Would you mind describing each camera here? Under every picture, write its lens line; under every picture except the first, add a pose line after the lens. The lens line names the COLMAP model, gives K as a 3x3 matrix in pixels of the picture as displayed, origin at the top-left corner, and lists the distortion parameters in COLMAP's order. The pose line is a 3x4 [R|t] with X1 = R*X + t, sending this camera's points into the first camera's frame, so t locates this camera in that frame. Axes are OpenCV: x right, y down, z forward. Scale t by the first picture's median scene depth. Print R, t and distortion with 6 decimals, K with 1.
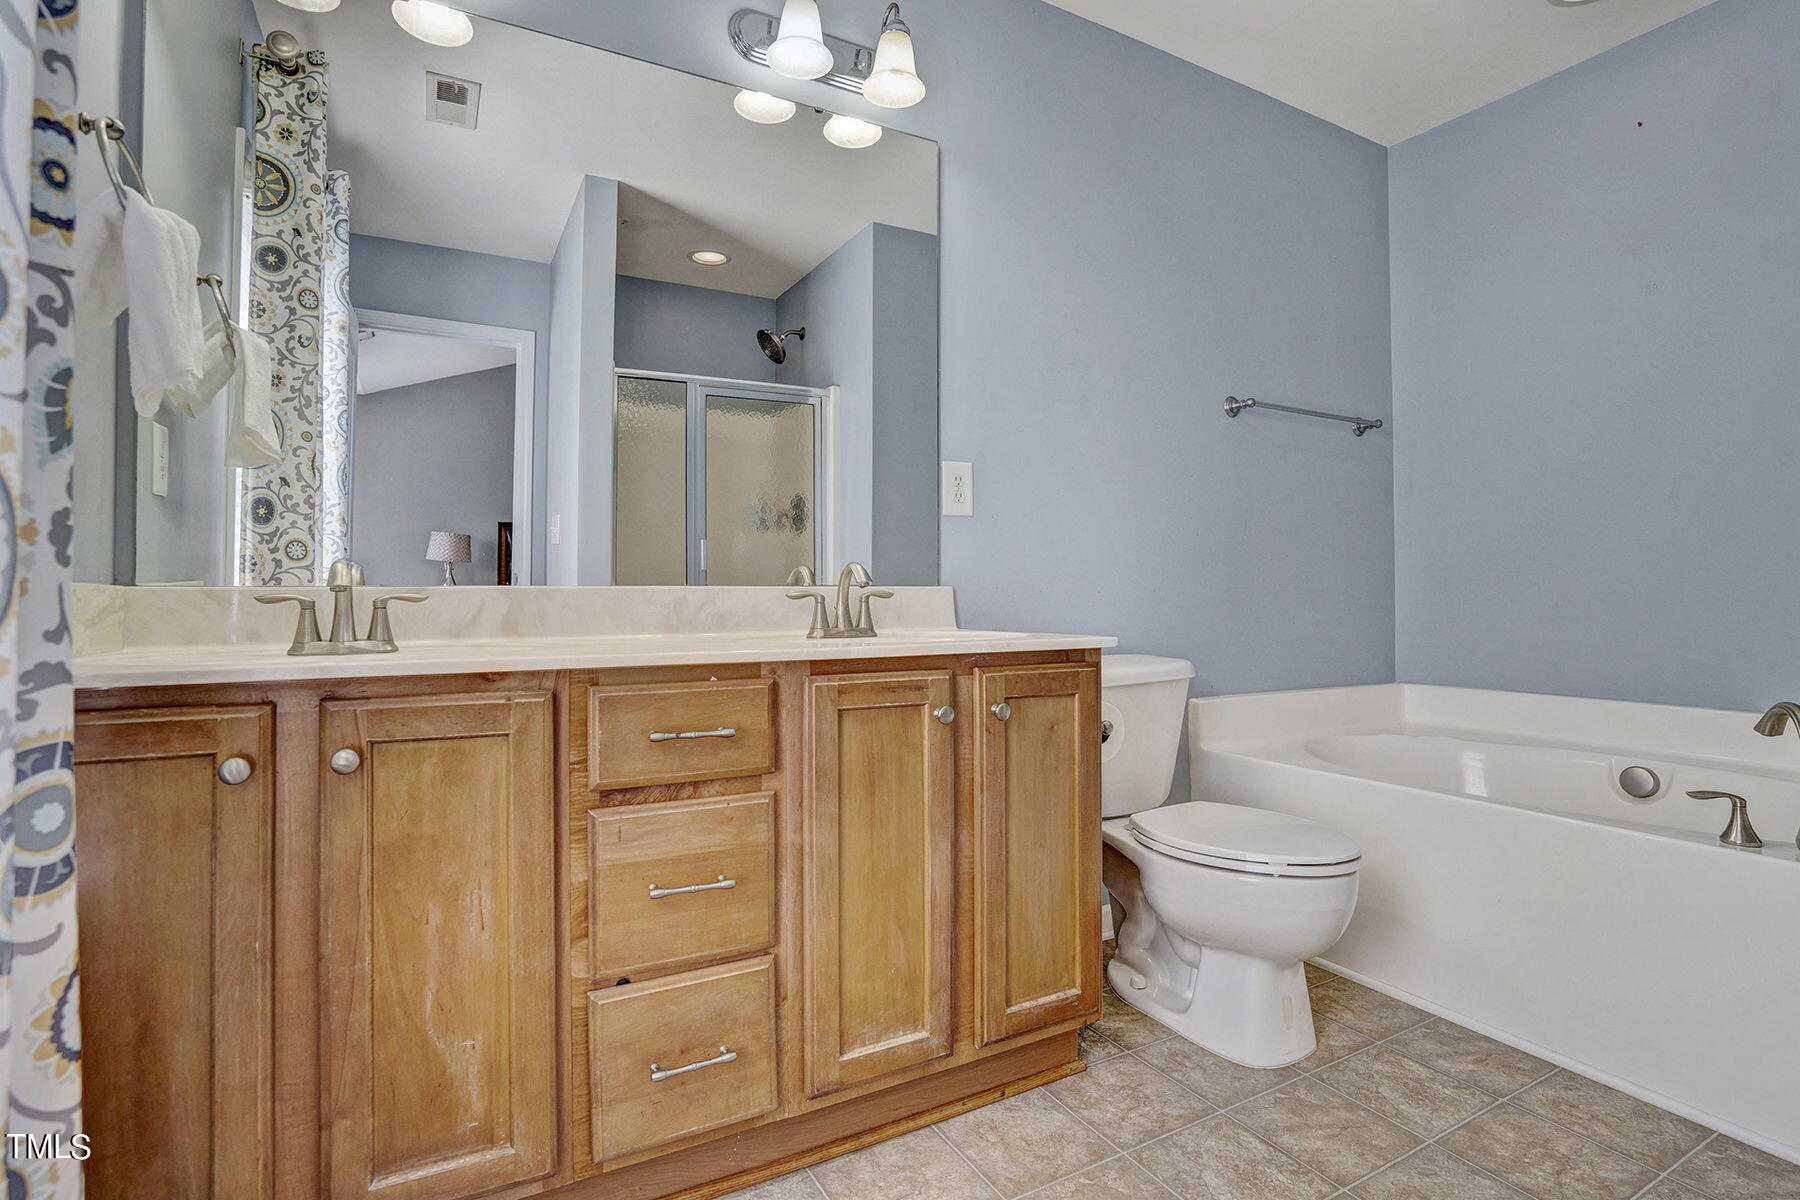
lens RADIAL K [[850.8, 0, 896.9], [0, 850.8, 597.9], [0, 0, 1]] dist [-0.029308, -0.000029]
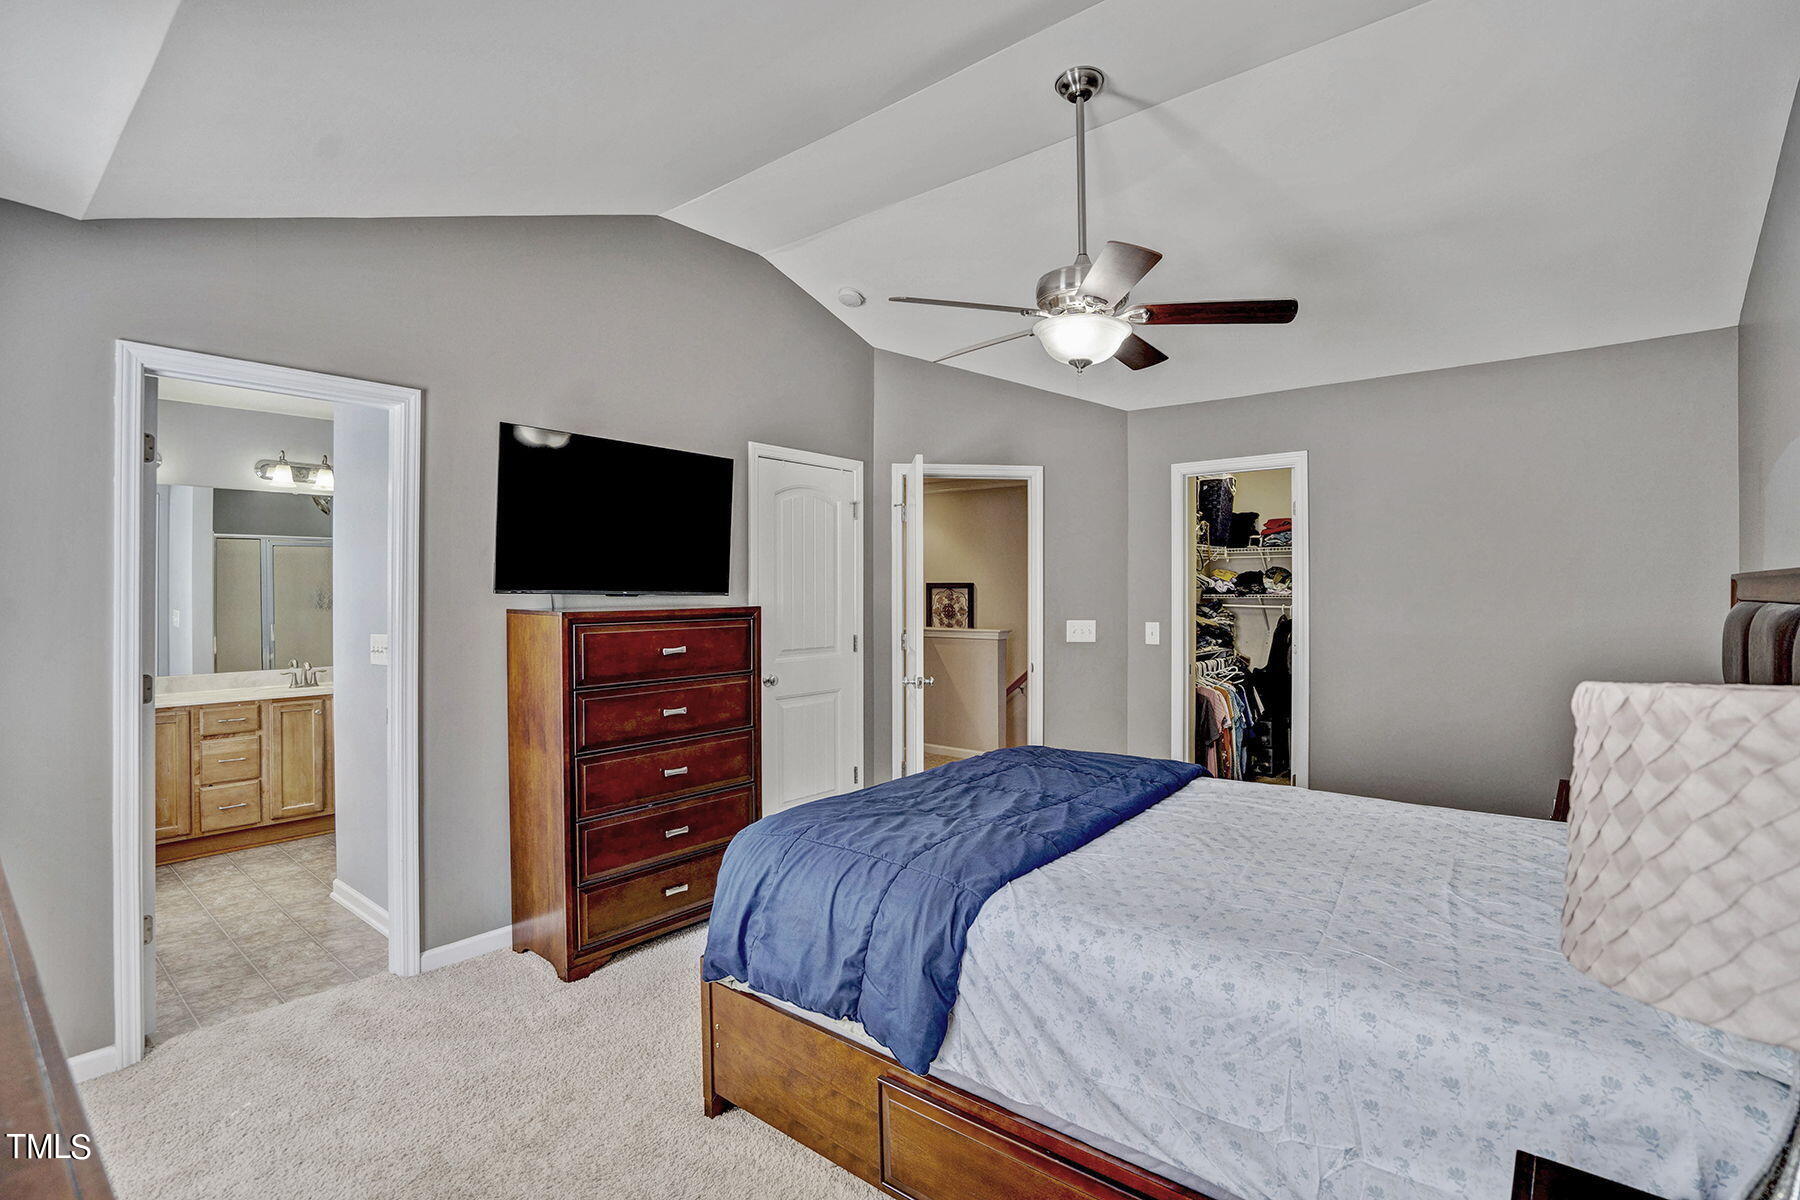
lens RADIAL K [[850.8, 0, 897.3], [0, 850.8, 599.6], [0, 0, 1]] dist [-0.029308, -0.000029]
pose [[0.938332, -0.000939, 0.345735, 1.189951], [-0.000693, 0.999989, 0.004597, -0.375043], [-0.345735, -0.004553, 0.938321, -3.329803]]
